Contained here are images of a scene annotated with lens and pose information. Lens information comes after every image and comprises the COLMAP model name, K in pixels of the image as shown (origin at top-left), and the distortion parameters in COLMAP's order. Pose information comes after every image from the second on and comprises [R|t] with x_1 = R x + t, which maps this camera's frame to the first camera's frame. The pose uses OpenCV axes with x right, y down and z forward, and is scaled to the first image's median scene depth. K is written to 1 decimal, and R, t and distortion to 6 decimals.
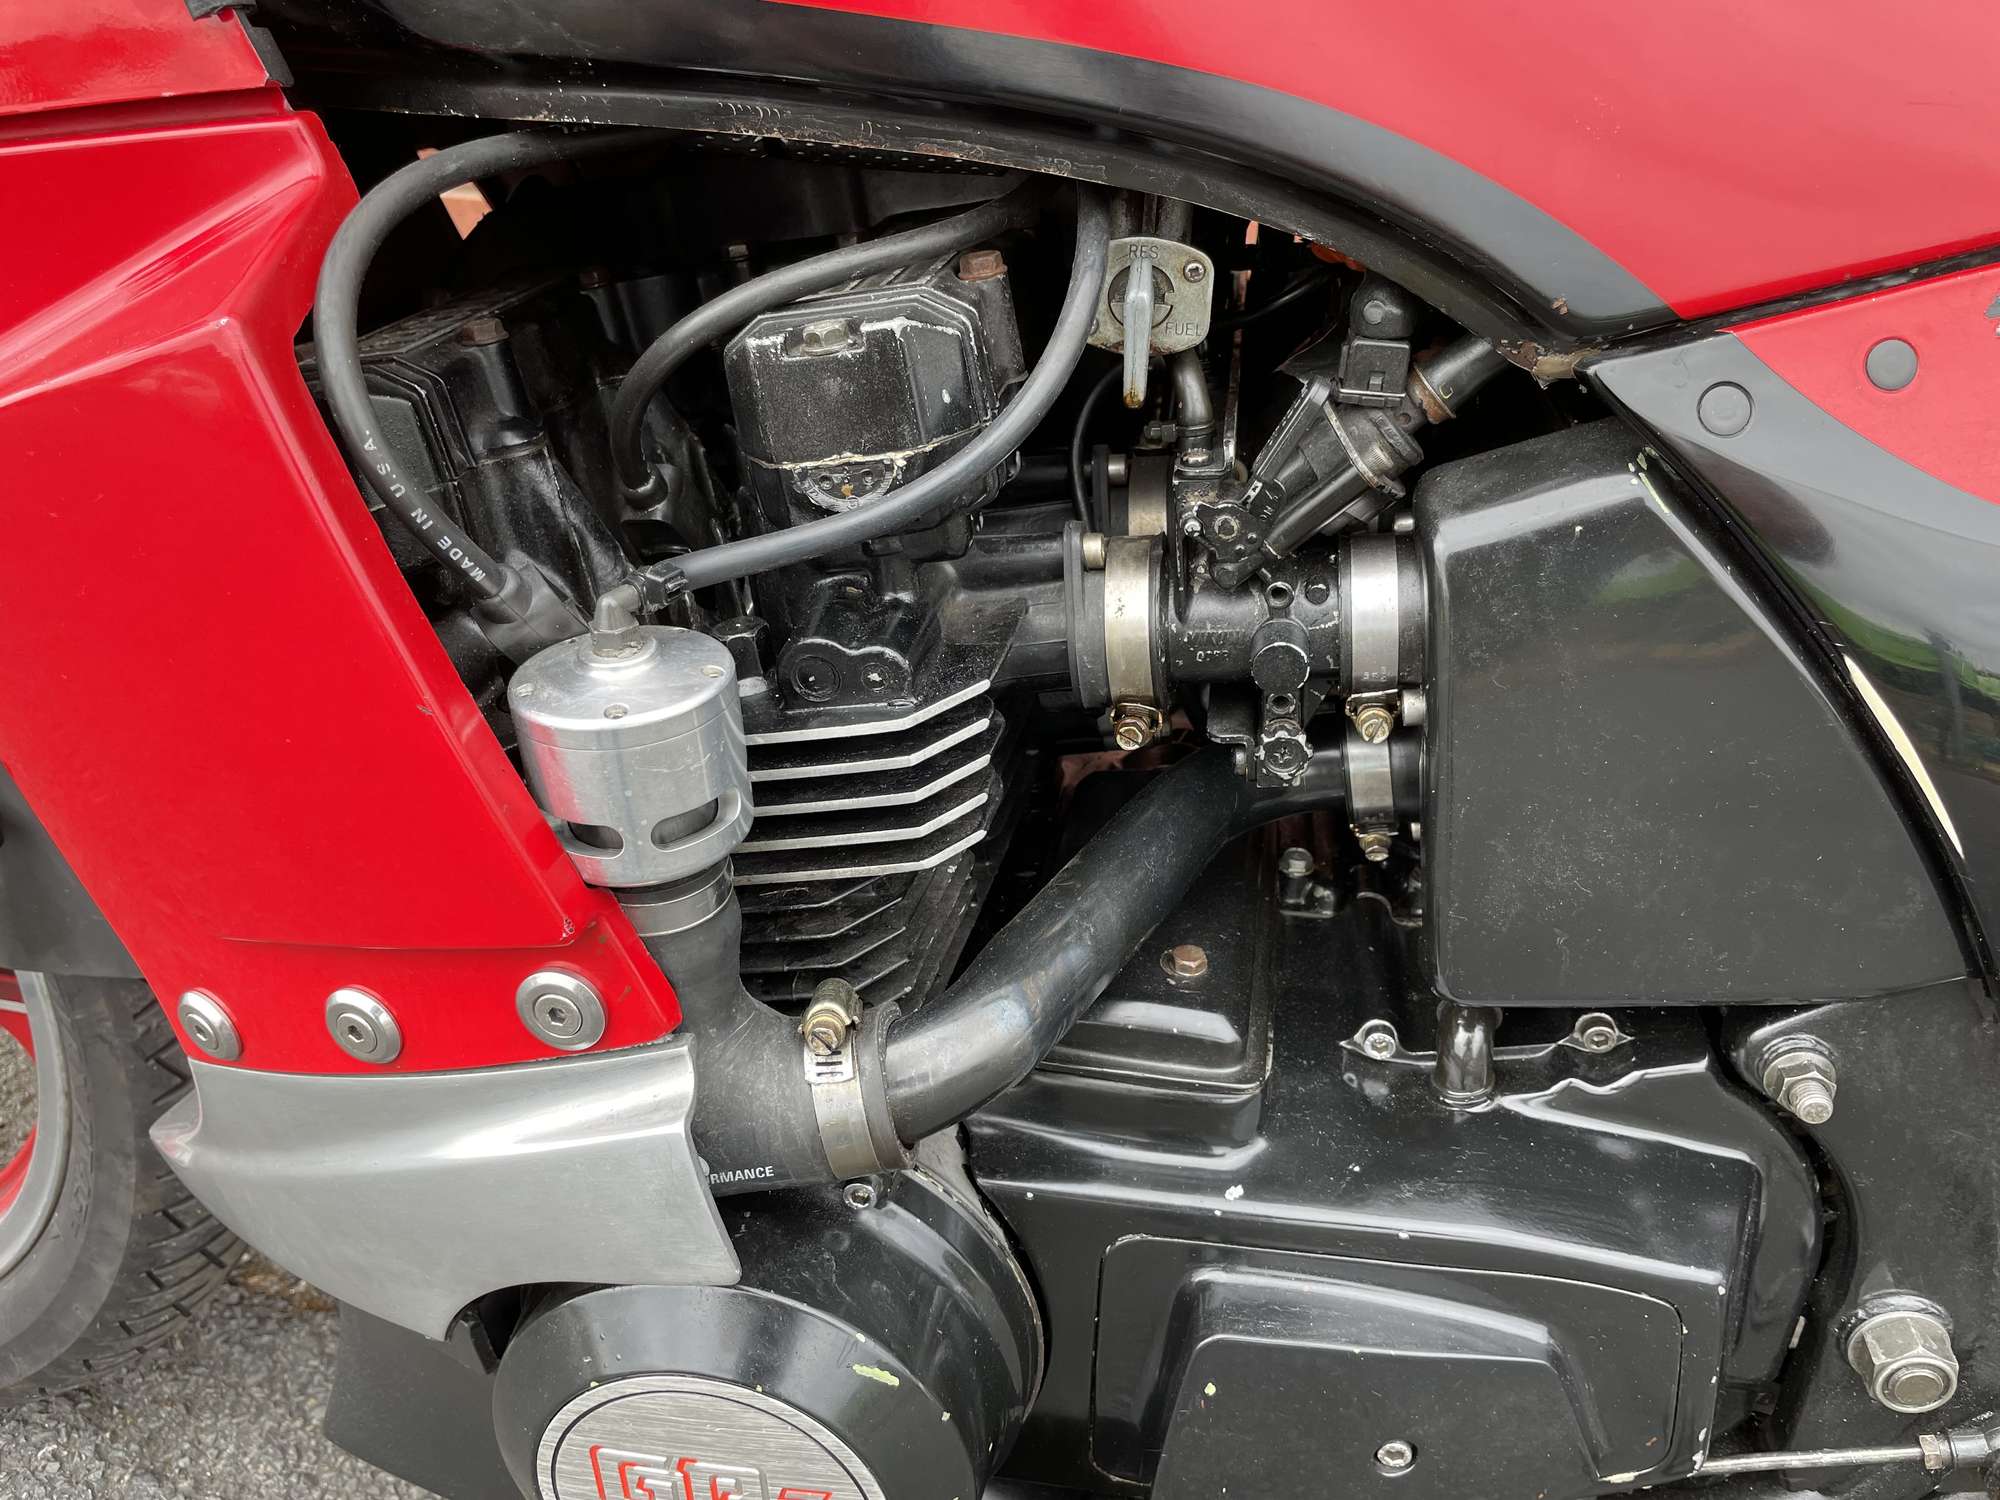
lens RADIAL K [[1530.1, 0, 1000.3], [0, 1530.1, 745.5], [0, 0, 1]] dist [0.092450, -0.131916]
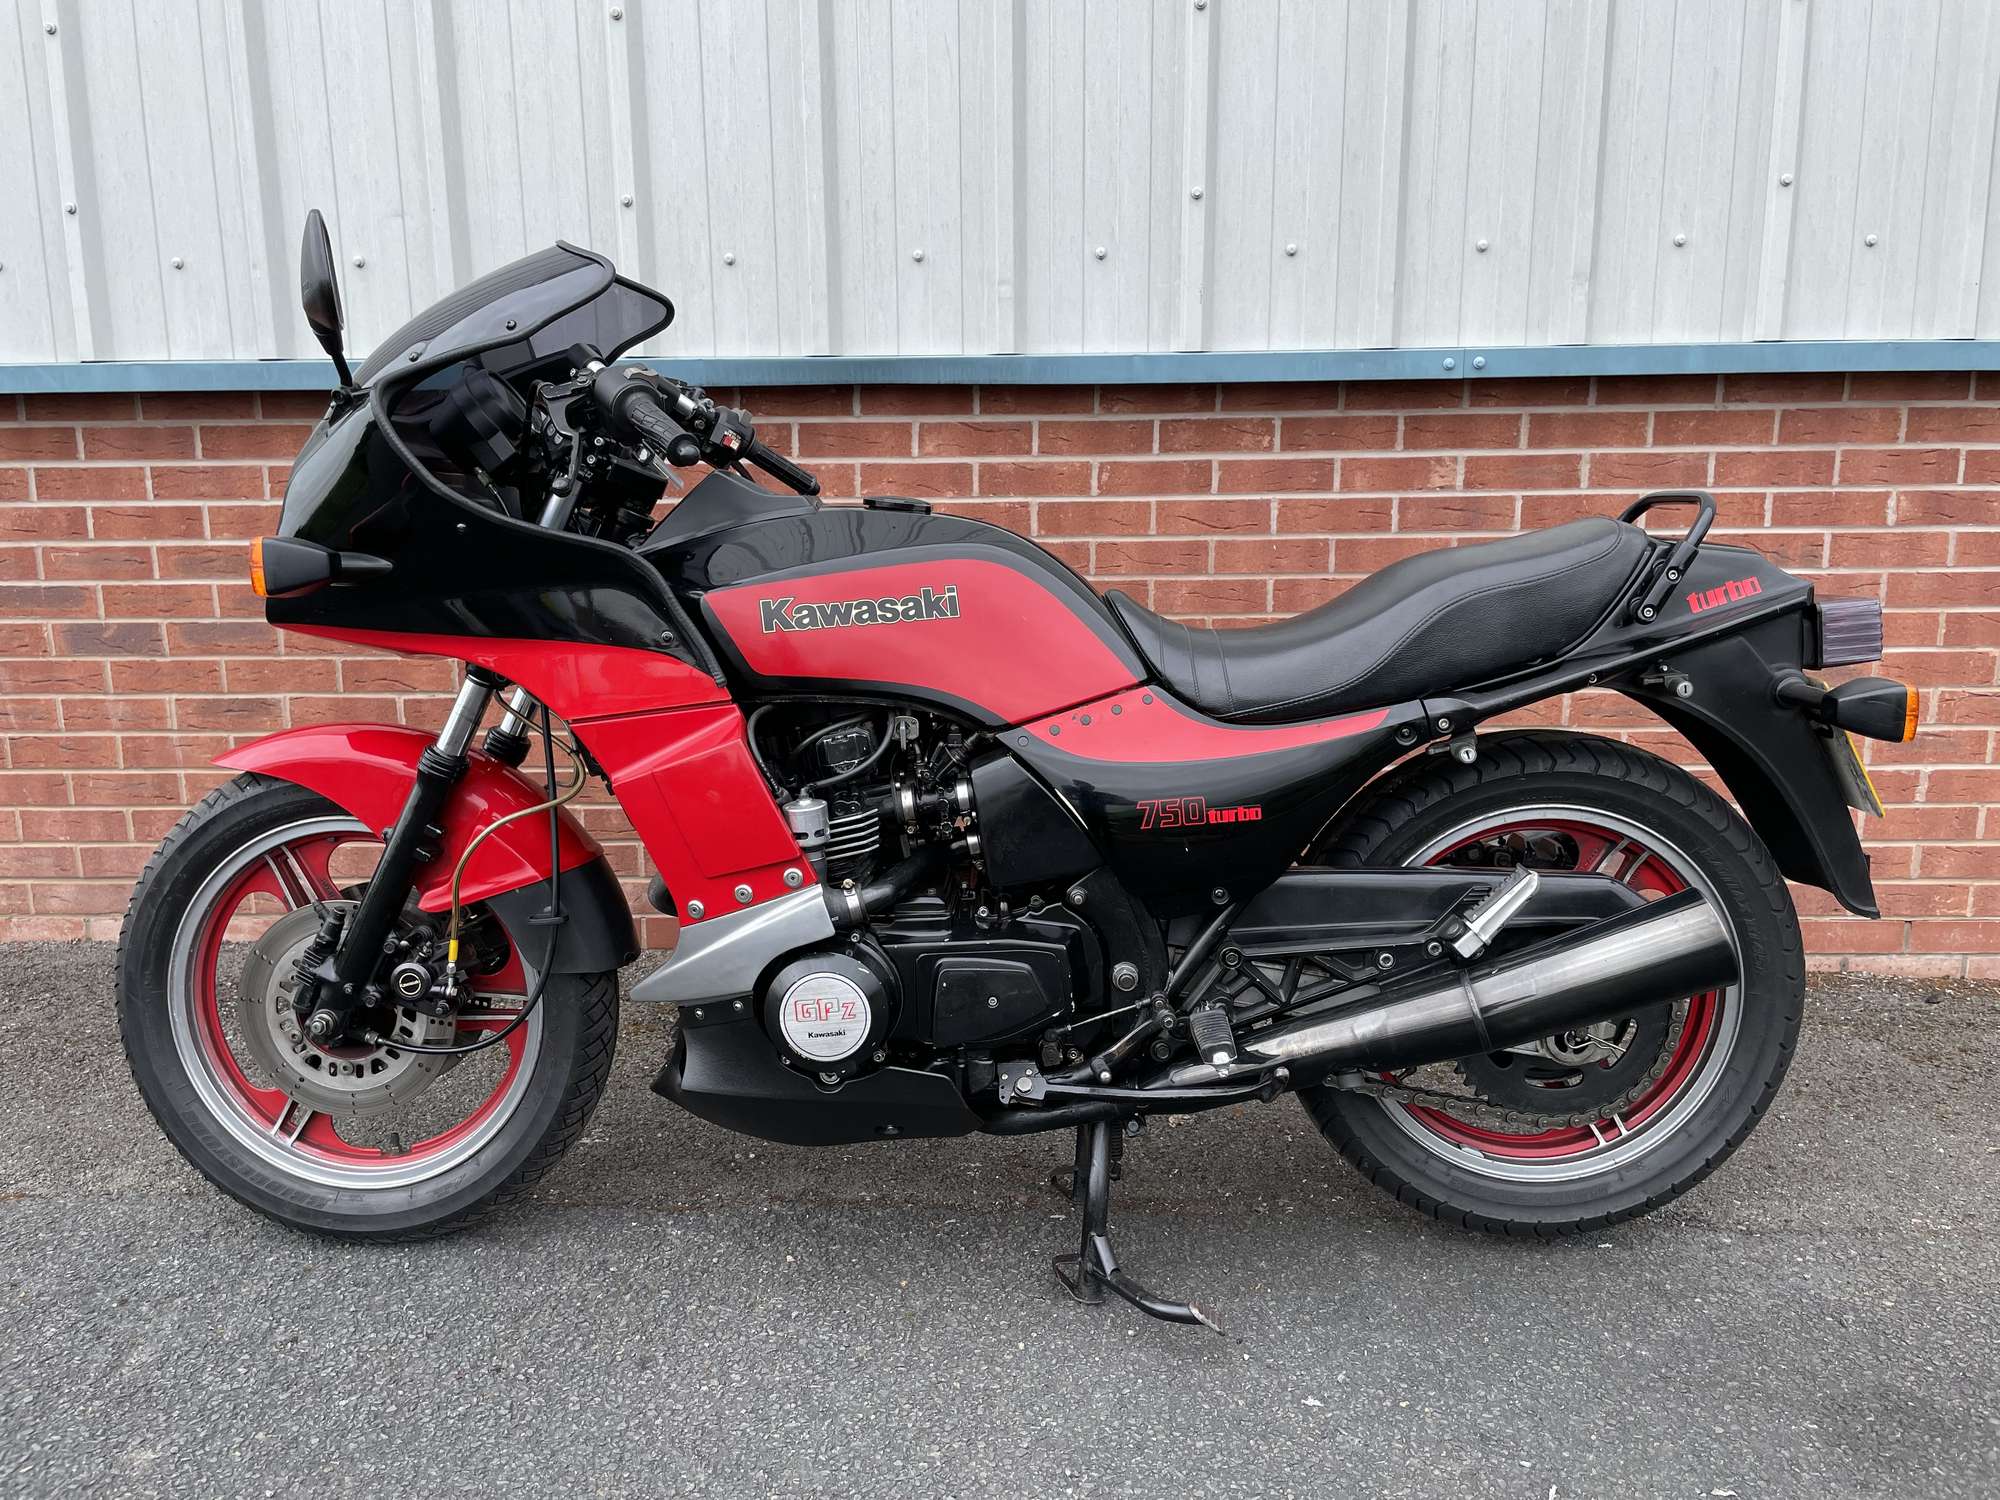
lens RADIAL K [[1492.3, 0, 988.0], [0, 1492.3, 742.9], [0, 0, 1]] dist [0.110400, -0.163807]
pose [[0.989043, -0.068565, 0.130740, -0.245619], [0.105891, 0.946561, -0.304647, 1.145593], [-0.102865, 0.315153, 0.943450, -3.247050]]
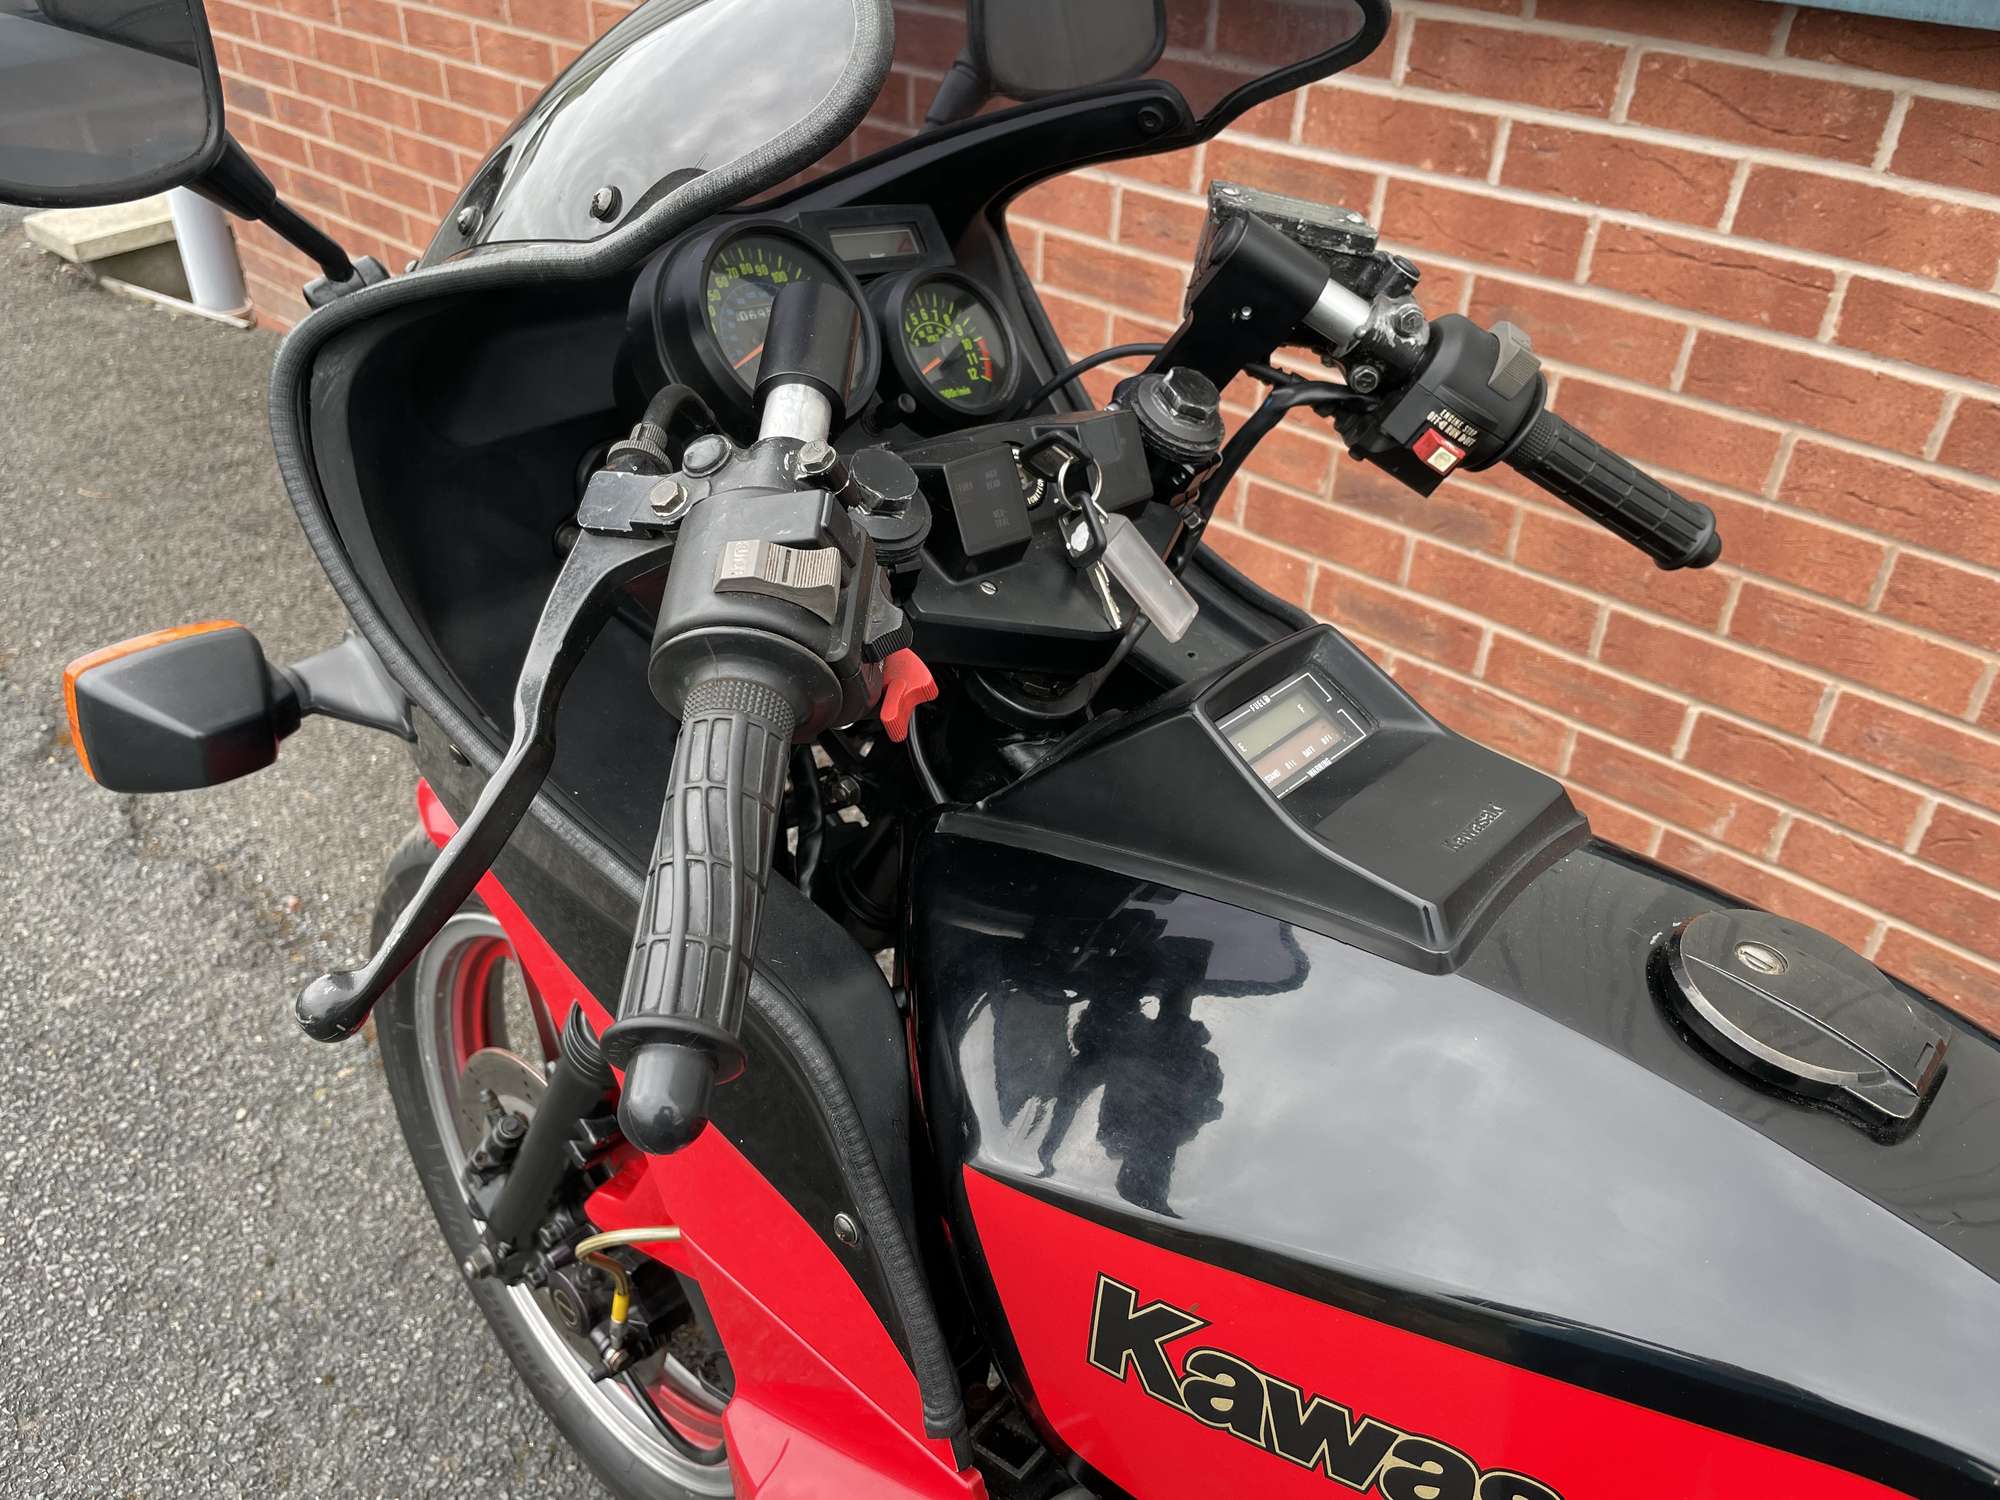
lens RADIAL K [[1530.1, 0, 985.7], [0, 1530.1, 735.1], [0, 0, 1]] dist [0.088271, -0.128192]
pose [[0.848340, 0.287130, -0.444832, 0.079681], [-0.264924, 0.957637, 0.112898, -1.225323], [0.458404, 0.022071, 0.888470, -0.476388]]
